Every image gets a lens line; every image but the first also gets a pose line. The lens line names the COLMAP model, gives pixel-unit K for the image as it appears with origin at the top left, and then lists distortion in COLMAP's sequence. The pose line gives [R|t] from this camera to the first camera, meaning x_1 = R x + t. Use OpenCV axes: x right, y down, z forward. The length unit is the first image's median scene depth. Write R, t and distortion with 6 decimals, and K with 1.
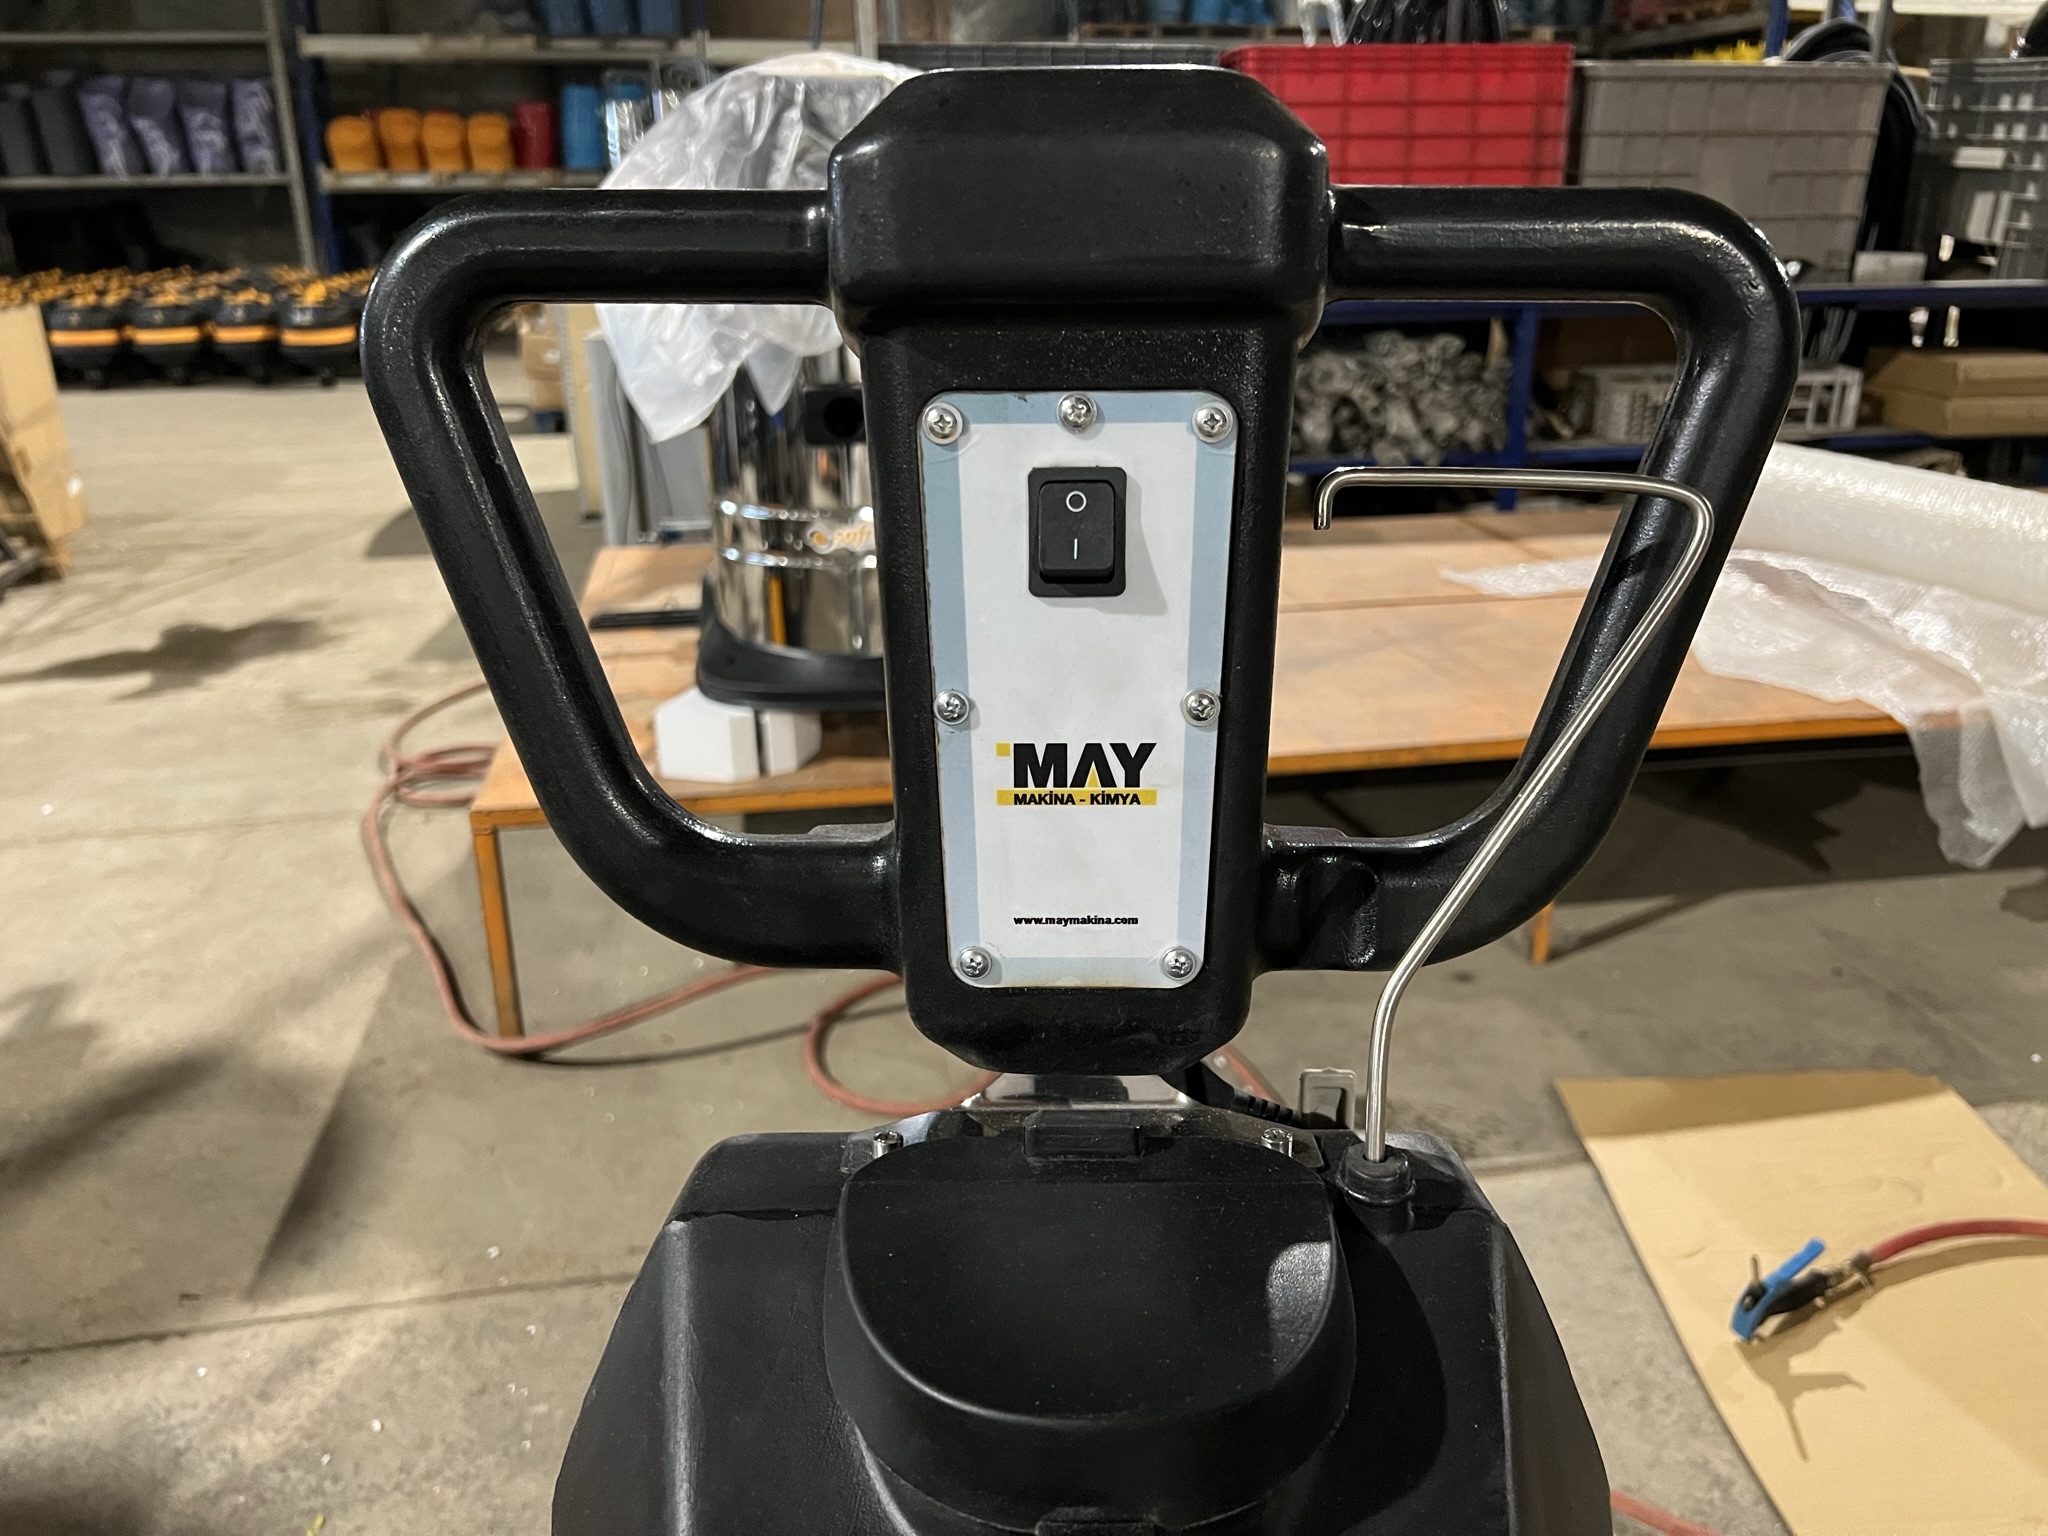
lens RADIAL K [[1548.8, 0, 1030.8], [0, 1548.8, 760.2], [0, 0, 1]] dist [0.044333, -0.055765]
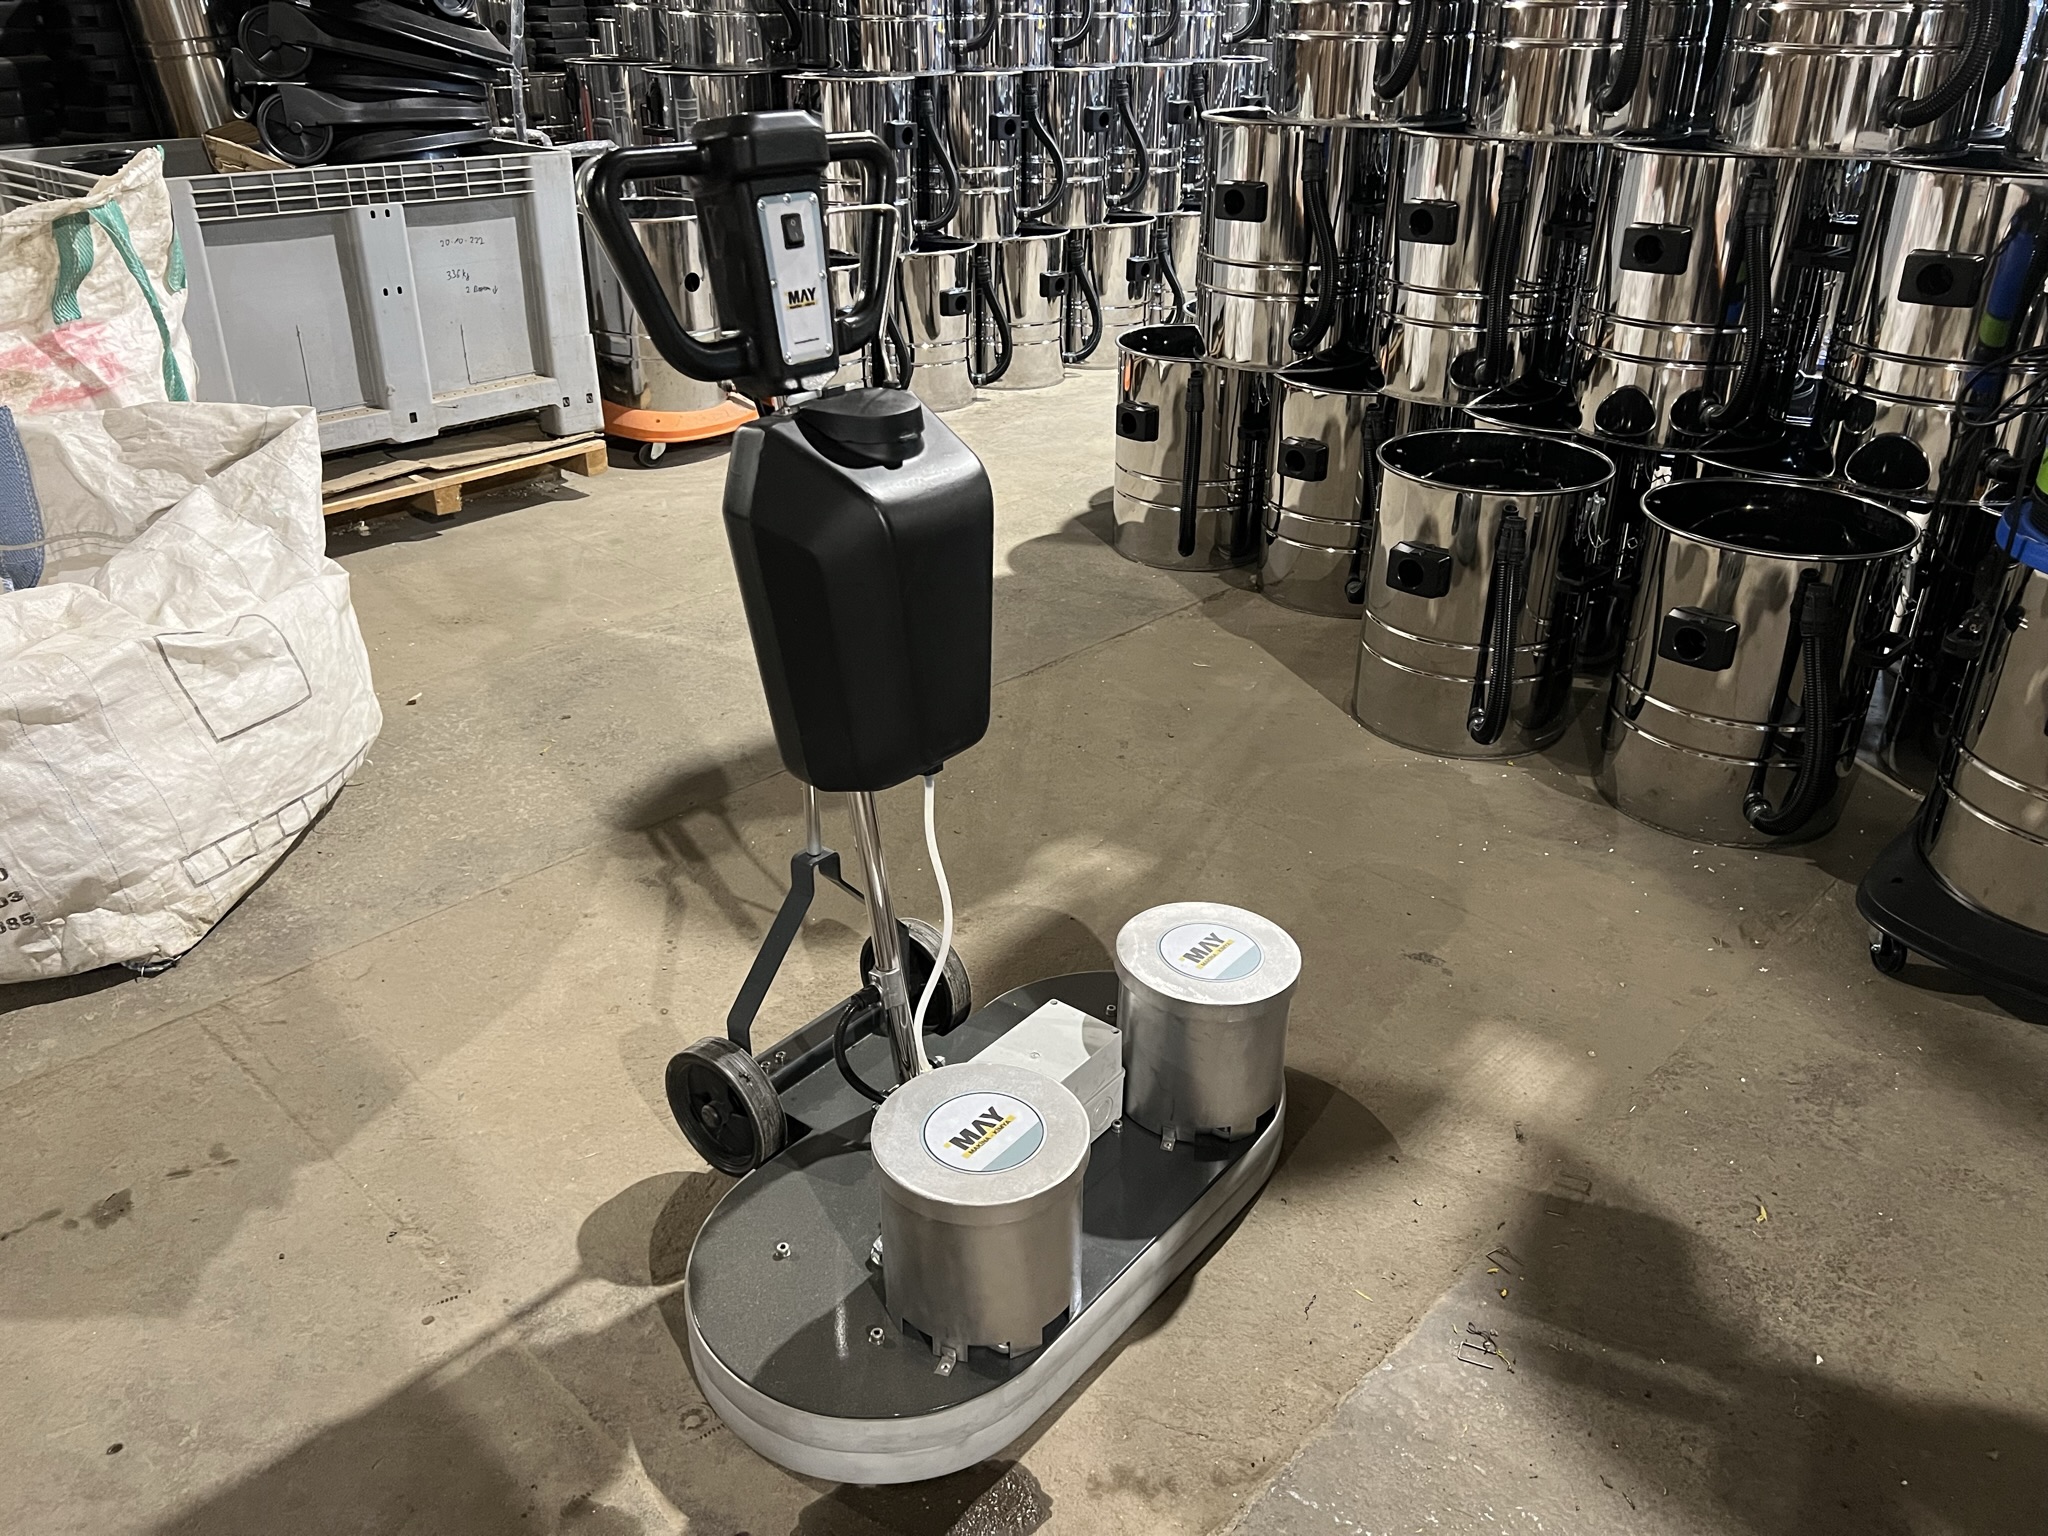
lens RADIAL K [[1548.8, 0, 1044.8], [0, 1548.8, 763.1], [0, 0, 1]] dist [0.044333, -0.055765]
pose [[0.605611, -0.338464, 0.720192, -0.487073], [0.261255, 0.939439, 0.221812, 0.069267], [-0.751652, 0.053823, 0.657360, -0.336667]]
